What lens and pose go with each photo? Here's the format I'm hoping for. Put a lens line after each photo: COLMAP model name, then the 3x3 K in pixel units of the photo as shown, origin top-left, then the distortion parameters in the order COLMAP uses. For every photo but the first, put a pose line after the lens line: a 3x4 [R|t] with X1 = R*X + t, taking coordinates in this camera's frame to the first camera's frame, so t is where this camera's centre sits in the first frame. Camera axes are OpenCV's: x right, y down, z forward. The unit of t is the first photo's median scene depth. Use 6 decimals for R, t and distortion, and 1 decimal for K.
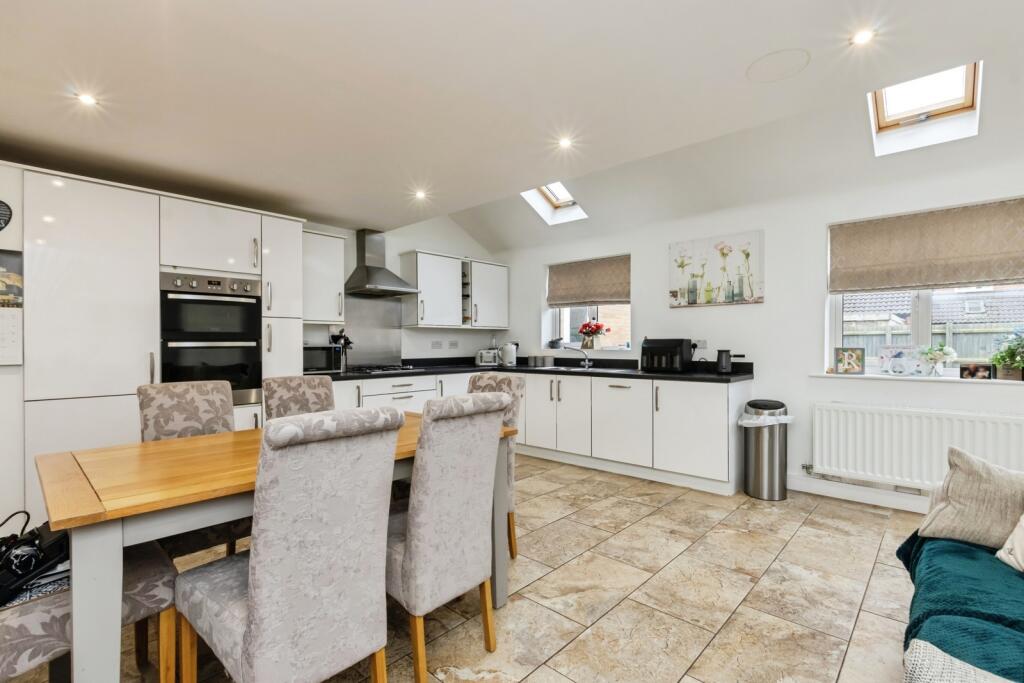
lens RADIAL K [[469.0, 0, 512.0], [0, 469.0, 341.5], [0, 0, 1]] dist [-0.000934, -0.000600]
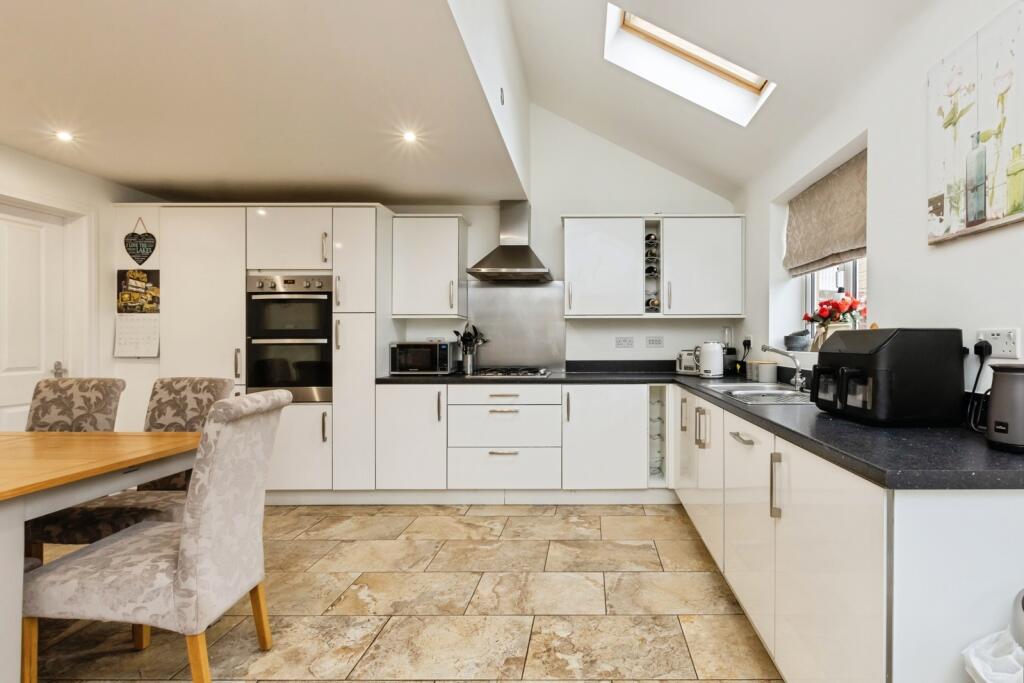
lens RADIAL K [[496.9, 0, 512.0], [0, 496.9, 341.5], [0, 0, 1]] dist [0.003456, 0.000596]
pose [[0.681688, 0.002673, -0.731638, 0.466446], [0.002697, 0.999977, 0.006166, 0.000804], [0.731638, -0.006177, 0.681666, 0.571844]]
